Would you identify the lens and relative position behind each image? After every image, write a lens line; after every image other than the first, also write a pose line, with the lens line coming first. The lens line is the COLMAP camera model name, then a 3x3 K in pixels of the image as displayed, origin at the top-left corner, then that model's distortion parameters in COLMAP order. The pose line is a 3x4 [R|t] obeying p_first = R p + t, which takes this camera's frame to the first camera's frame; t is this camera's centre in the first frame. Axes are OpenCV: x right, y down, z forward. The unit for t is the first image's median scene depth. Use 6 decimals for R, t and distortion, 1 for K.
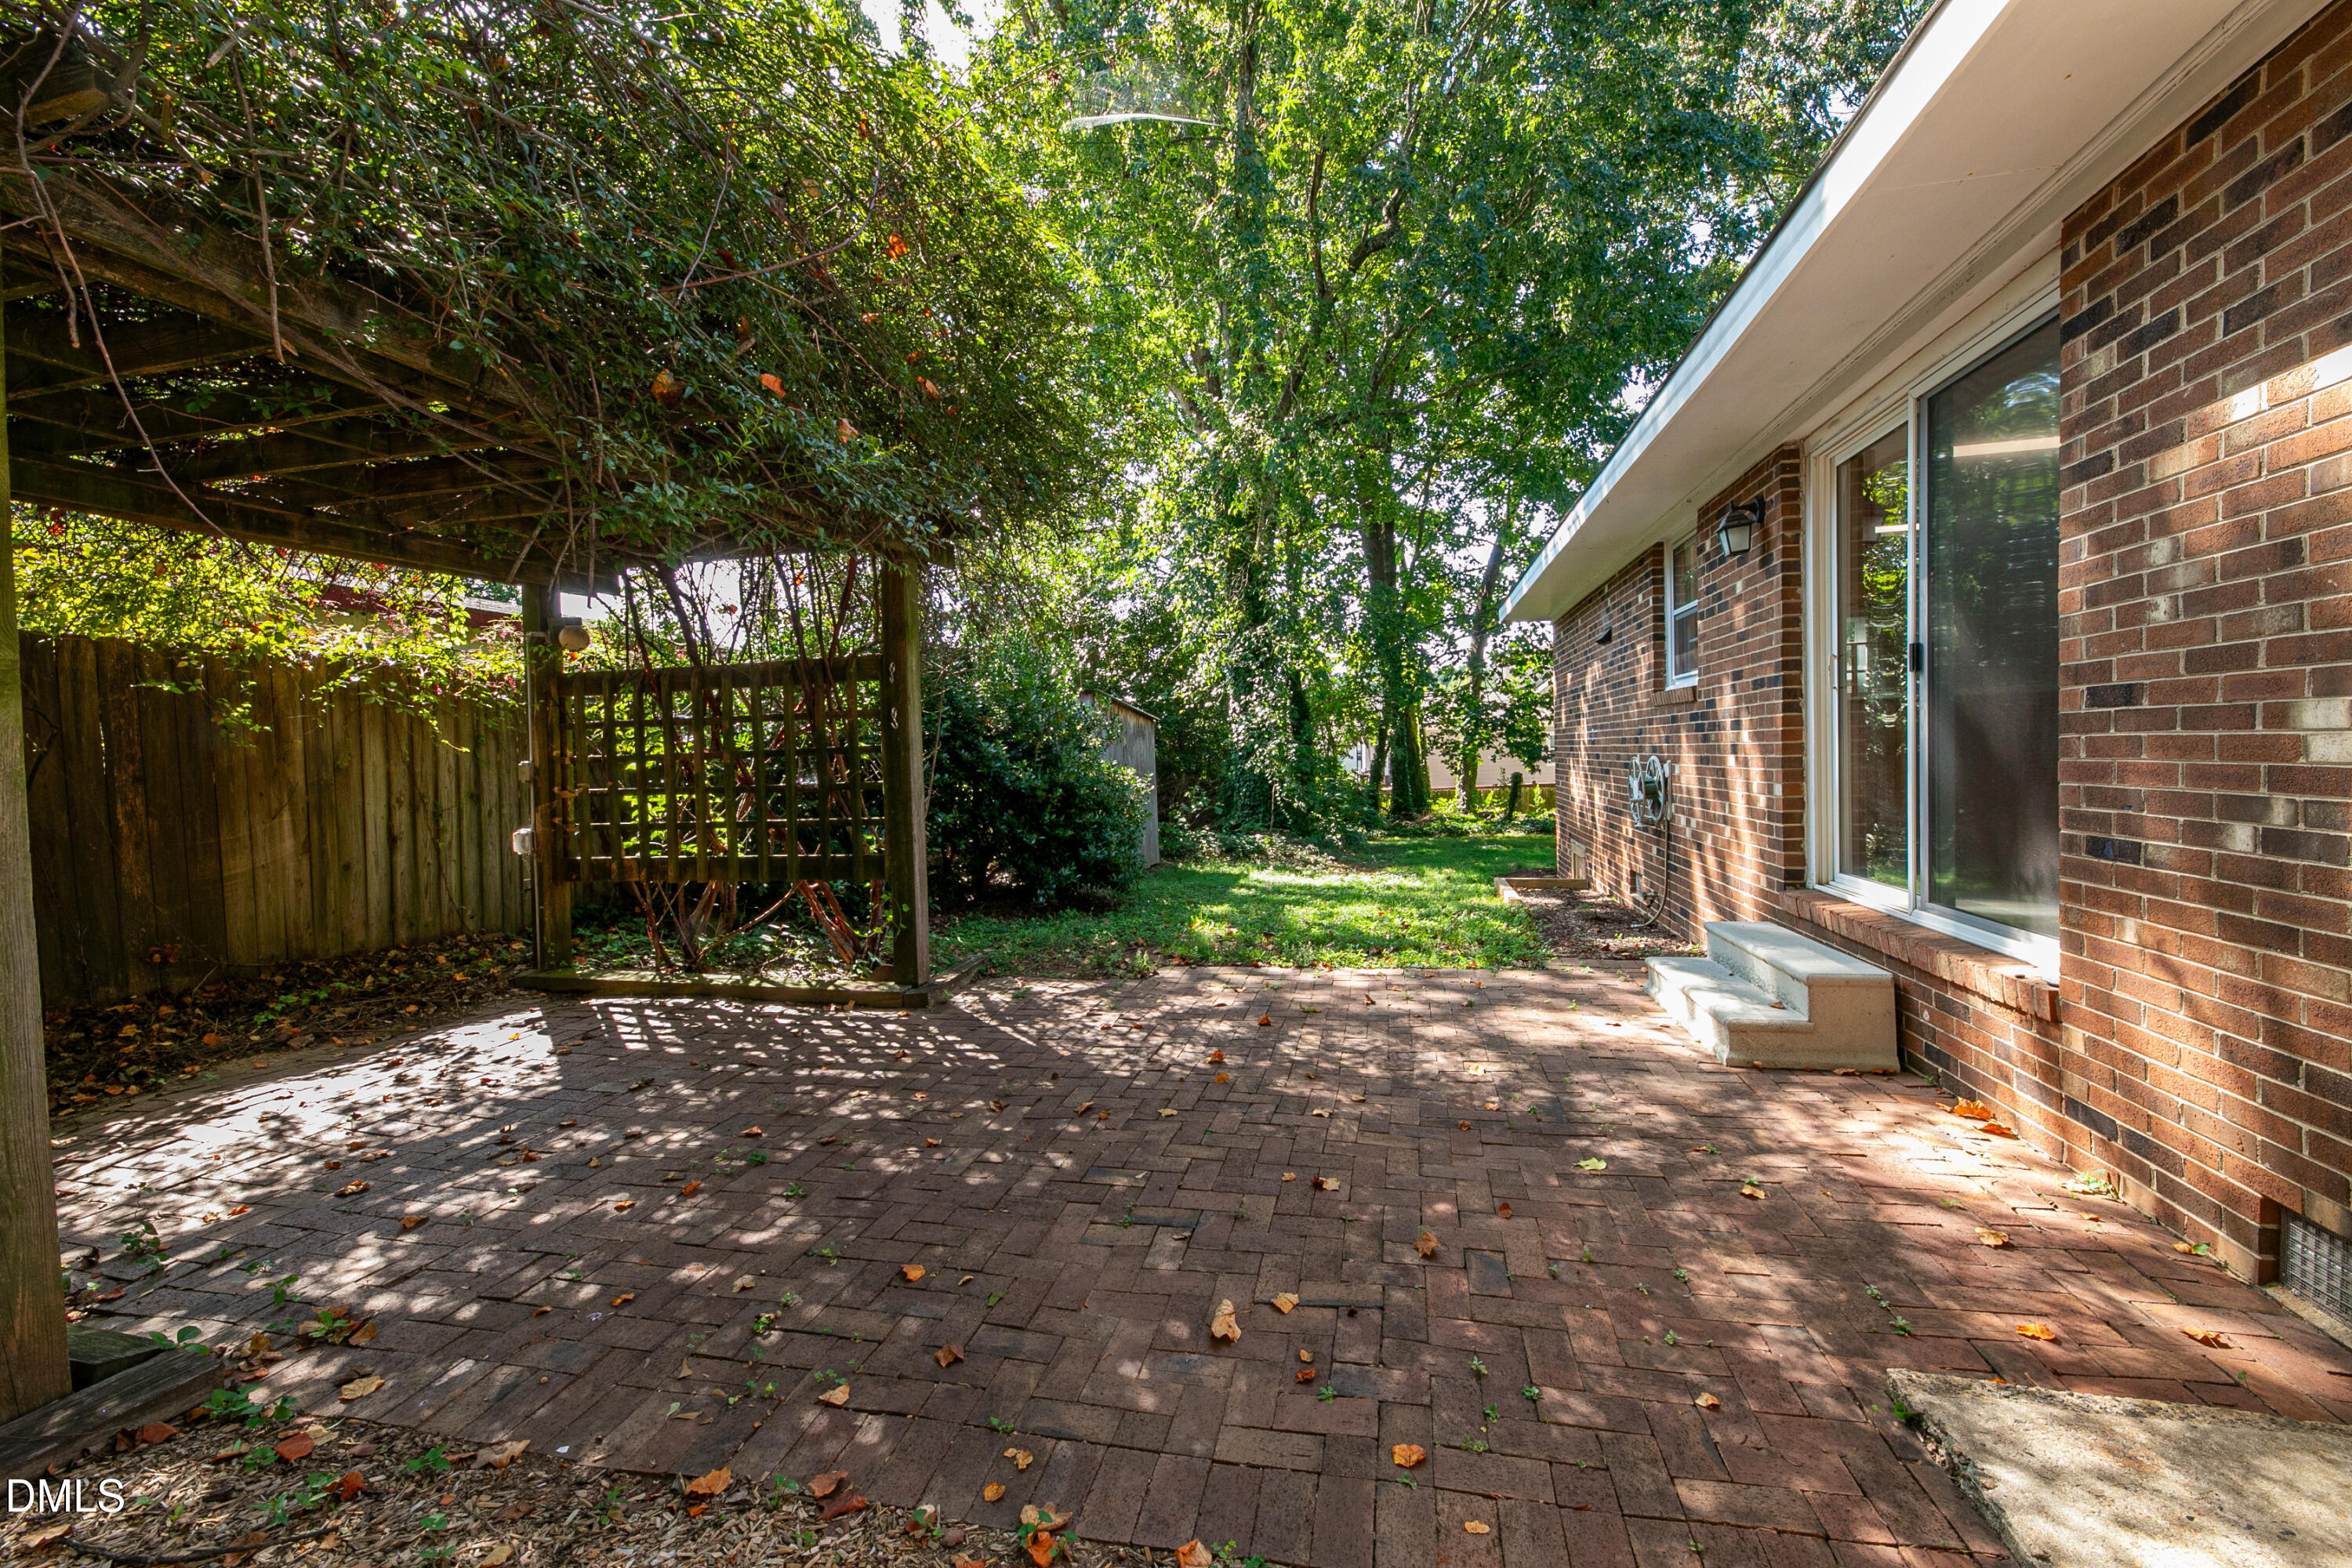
lens RADIAL K [[940.5, 0, 1181.7], [0, 940.5, 781.9], [0, 0, 1]] dist [0.005945, -0.004279]
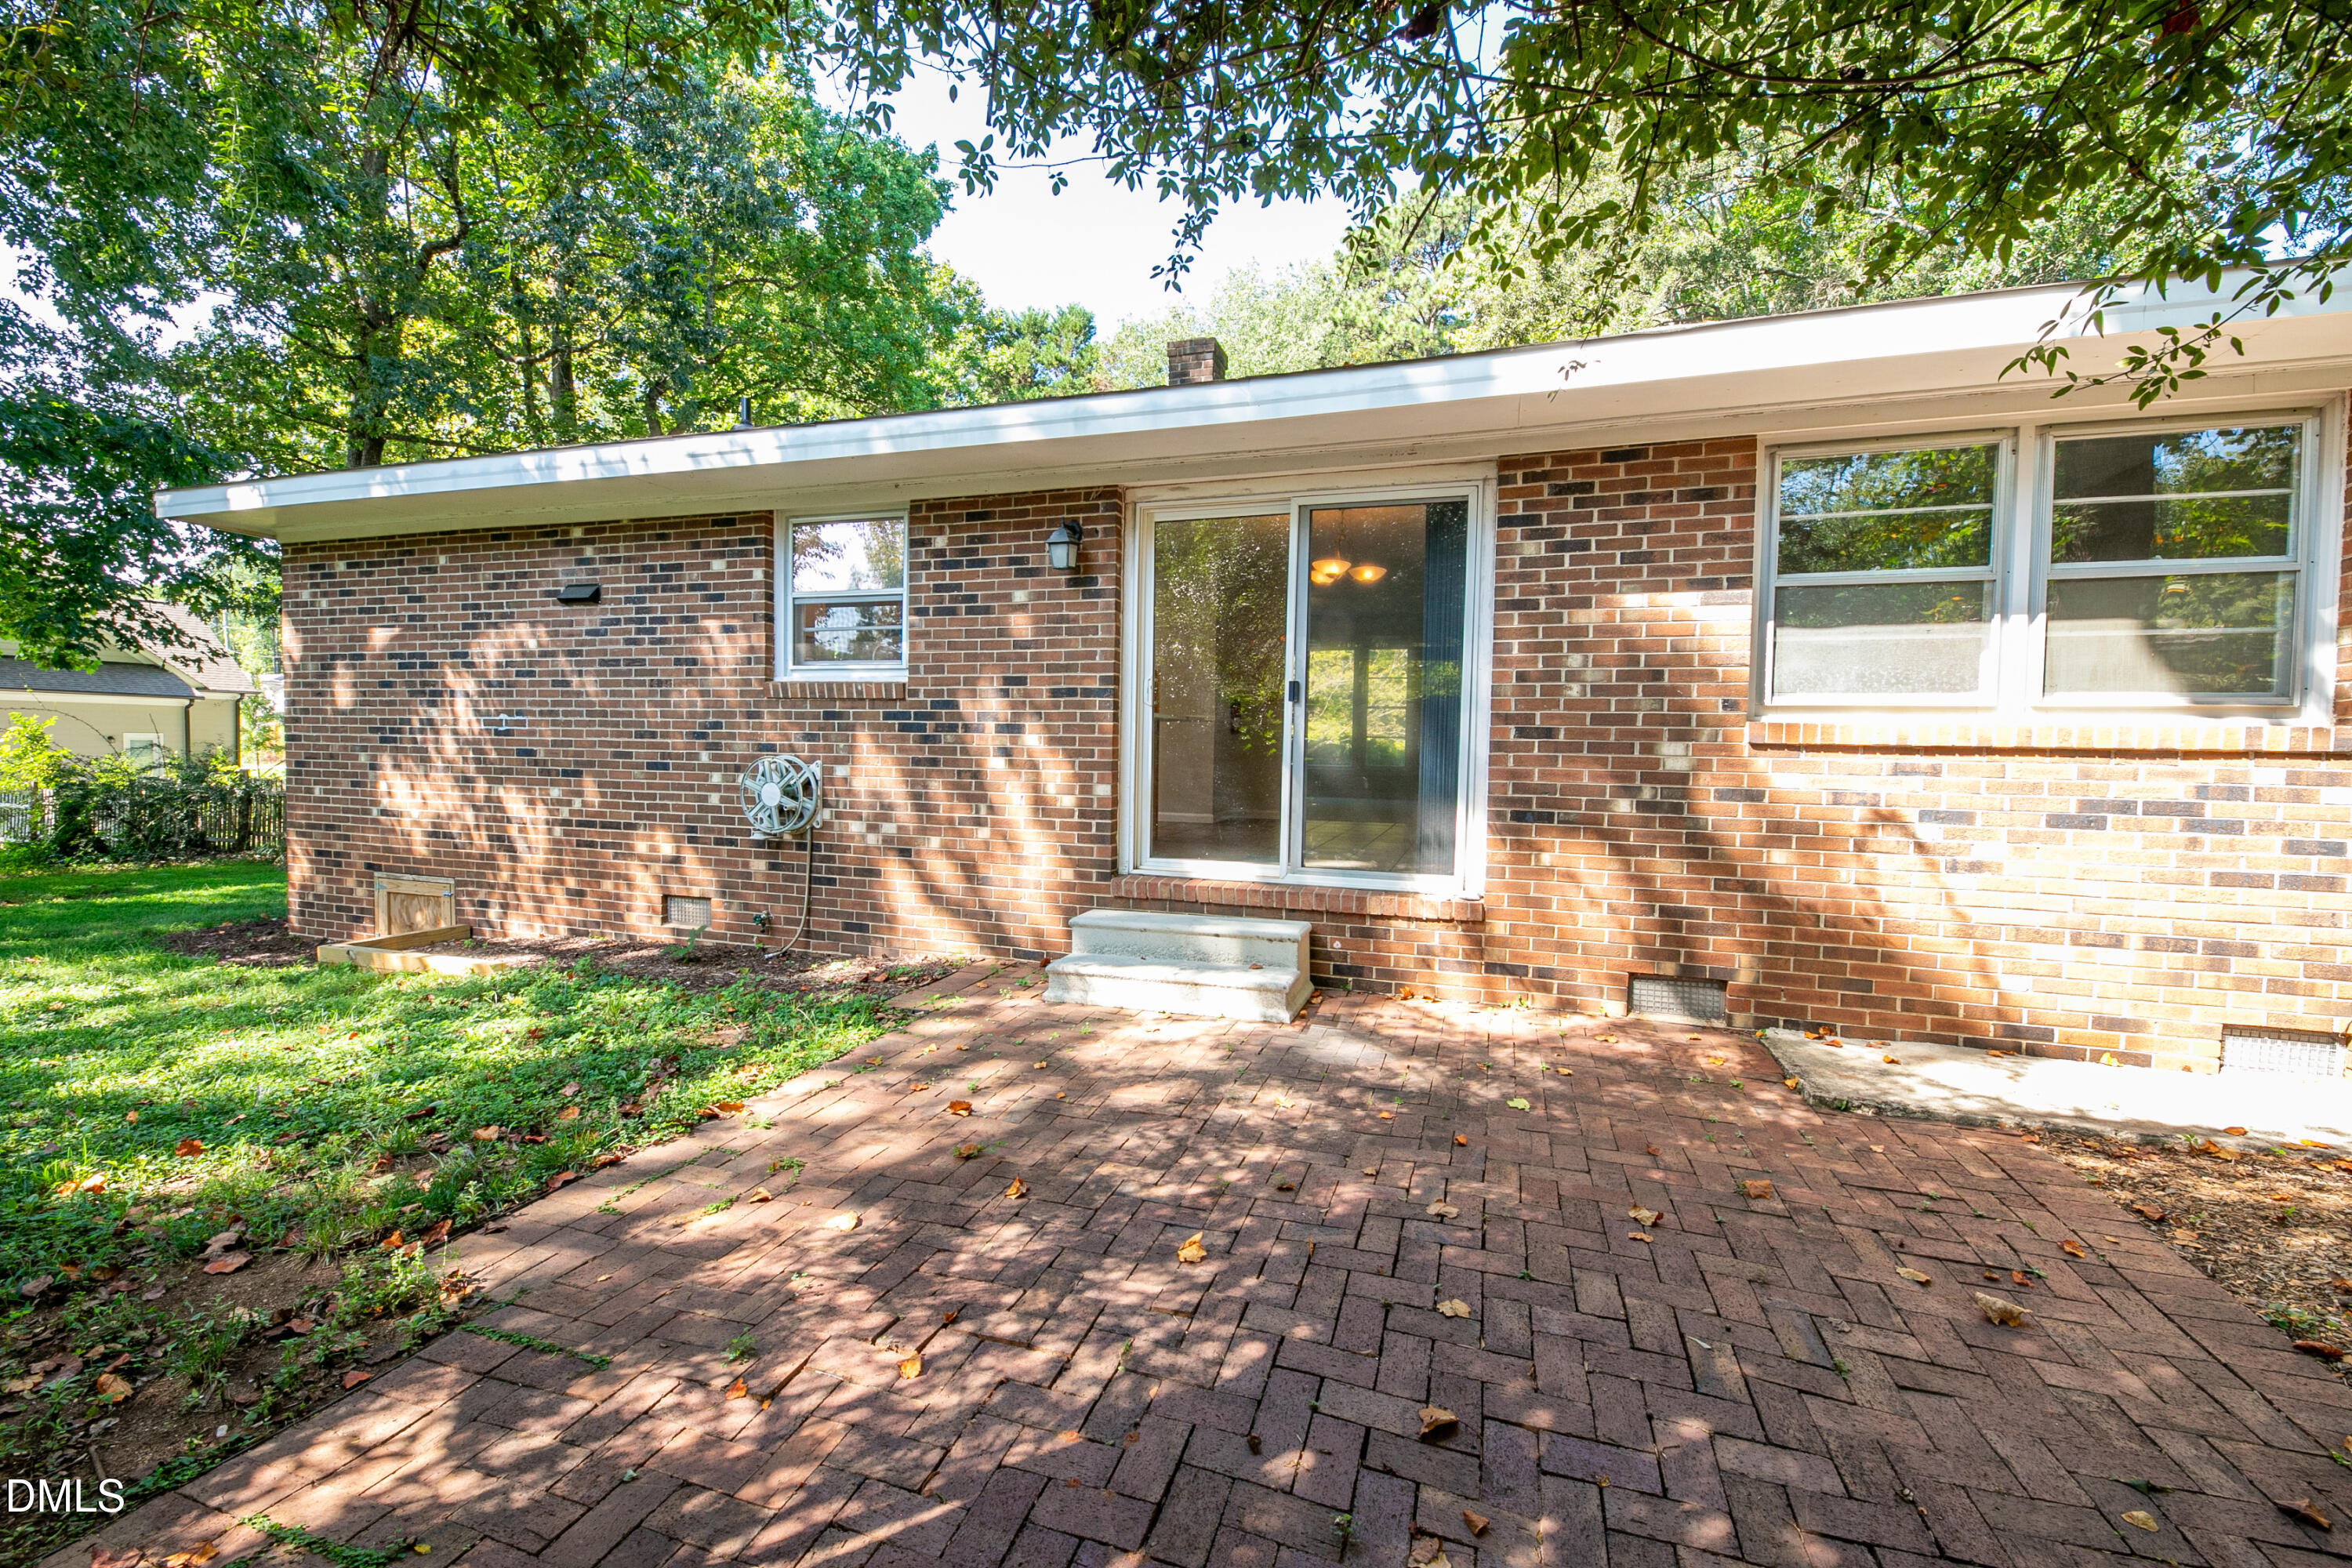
lens RADIAL K [[940.5, 0, 1186.8], [0, 940.5, 782.3], [0, 0, 1]] dist [0.005945, -0.004279]
pose [[0.089705, -0.004168, 0.995960, -0.583288], [0.009244, 0.999952, 0.003352, -0.005096], [-0.995925, 0.008906, 0.089740, 0.988287]]
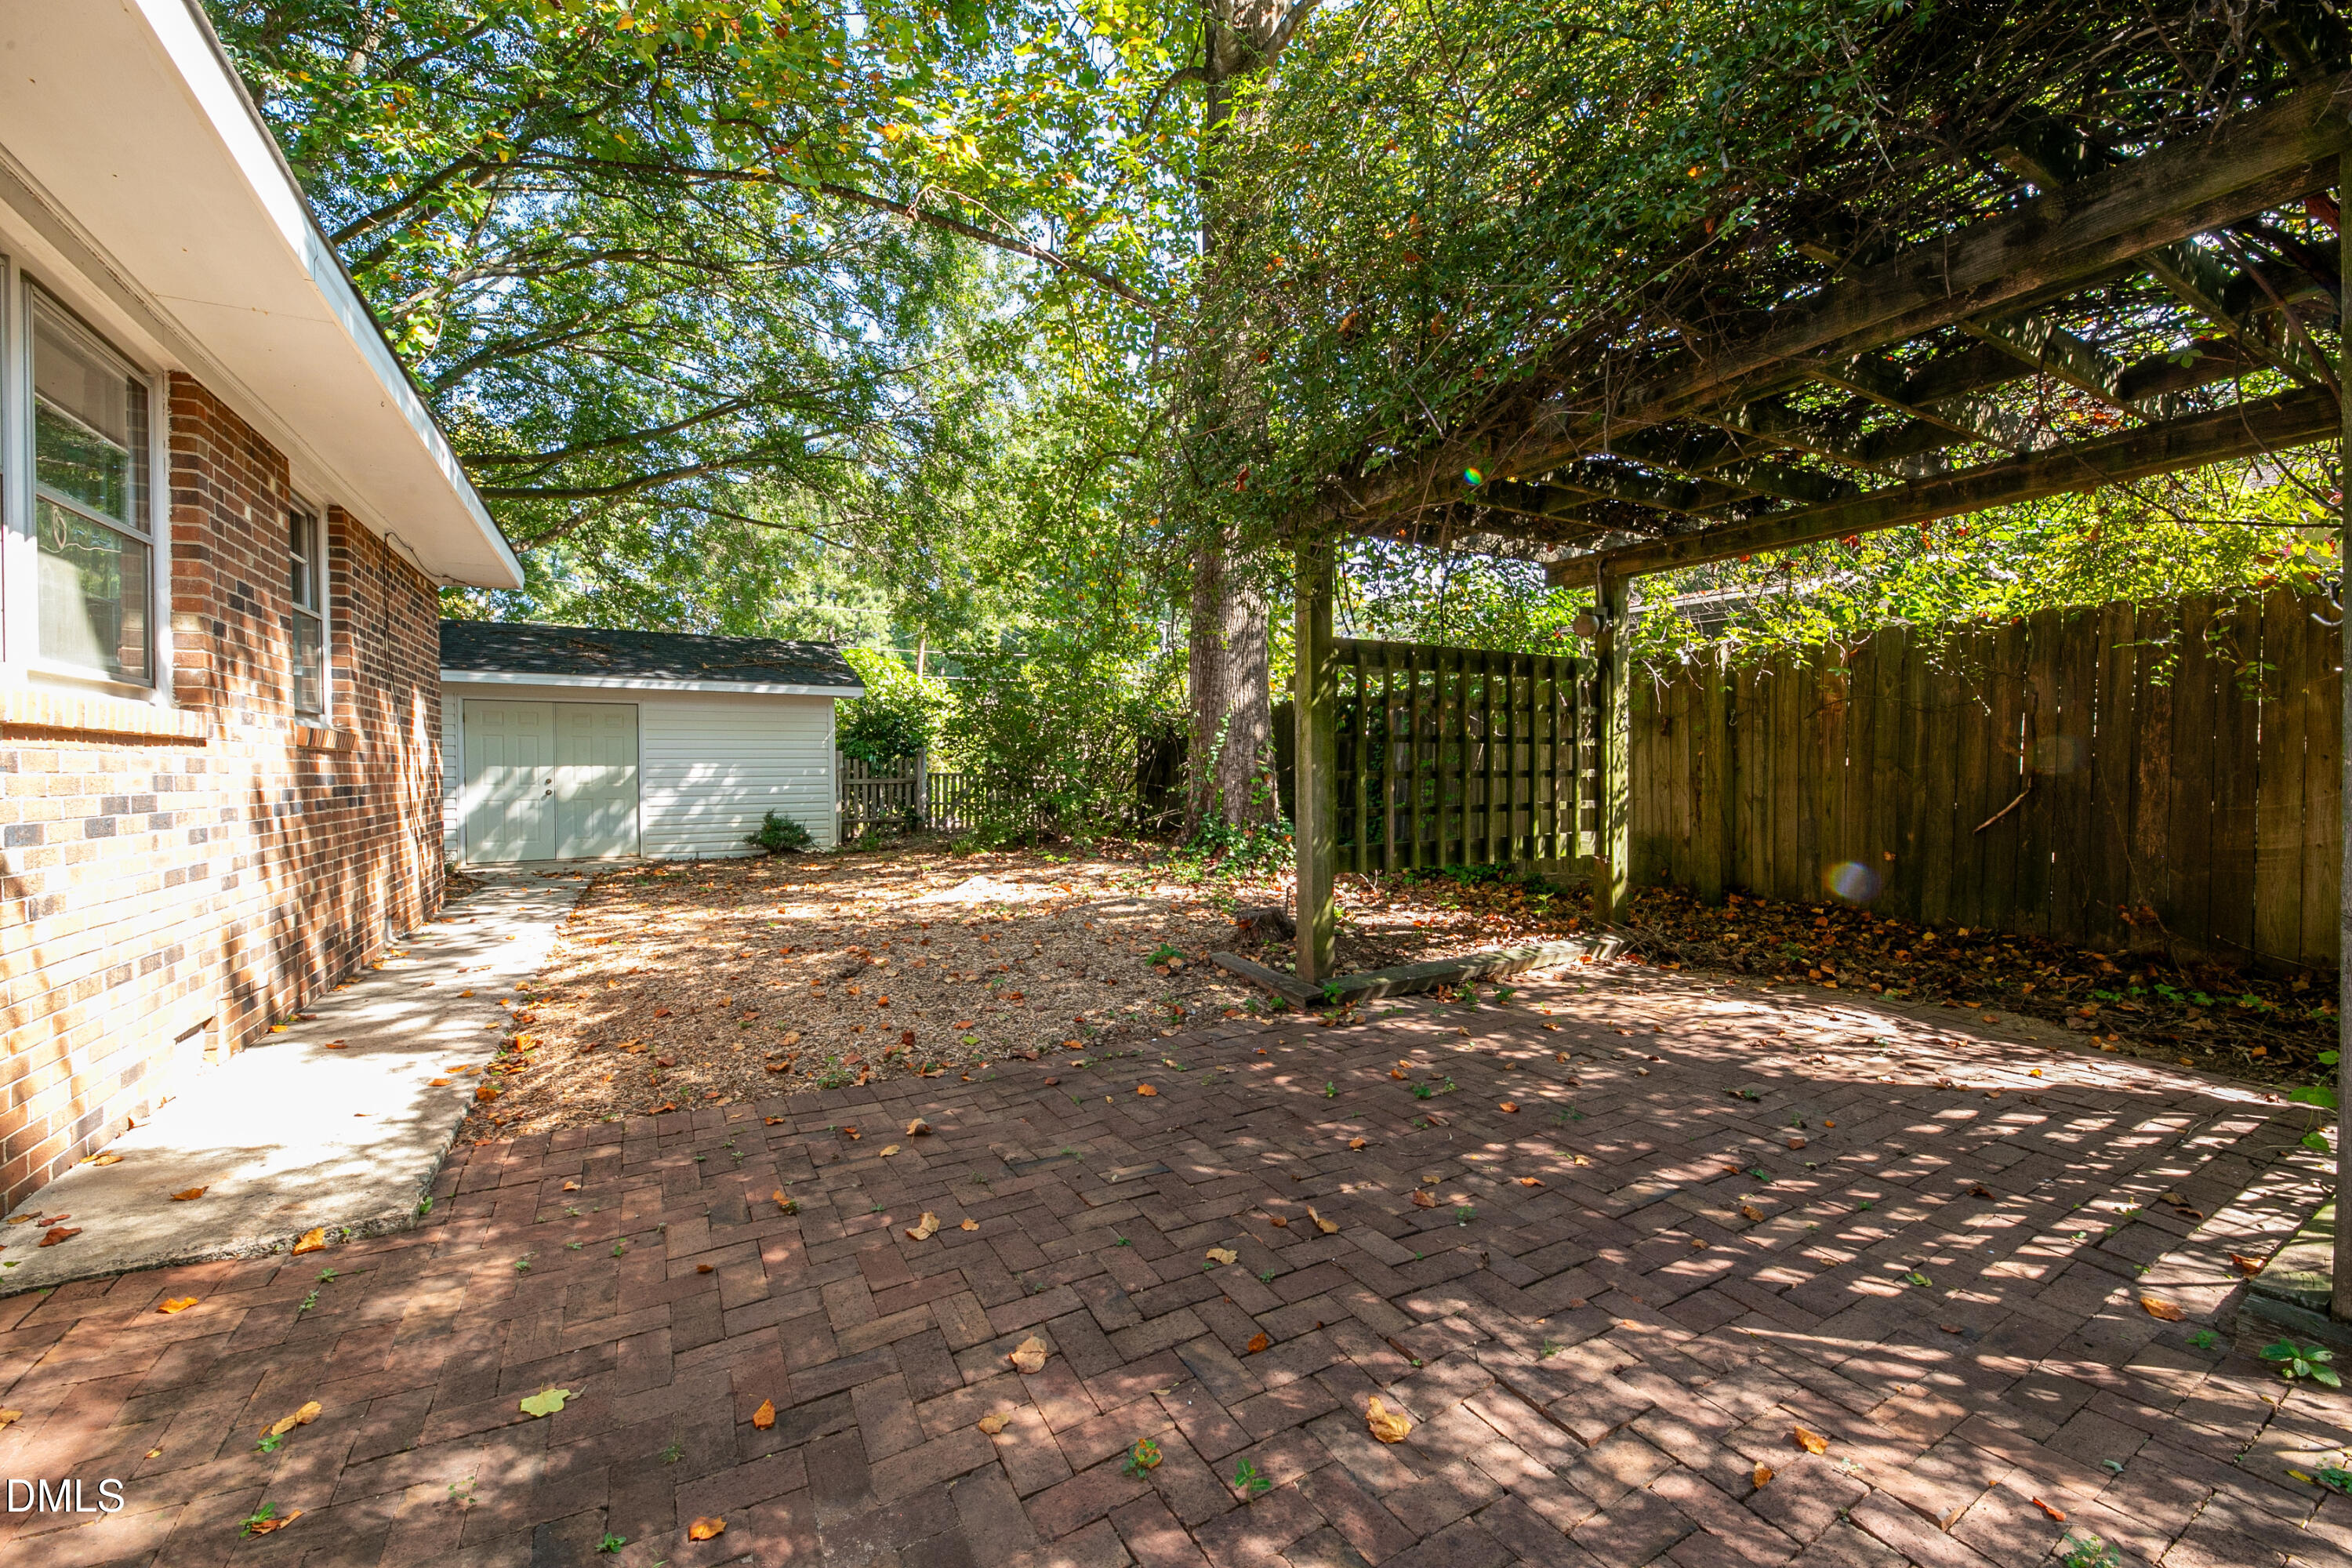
lens RADIAL K [[940.5, 0, 1179.4], [0, 940.5, 783.2], [0, 0, 1]] dist [0.005945, -0.004279]
pose [[-0.732842, 0.044170, -0.678964, 0.398588], [0.007772, 0.998369, 0.056561, -0.023354], [0.680355, 0.036174, -0.731990, 1.293597]]
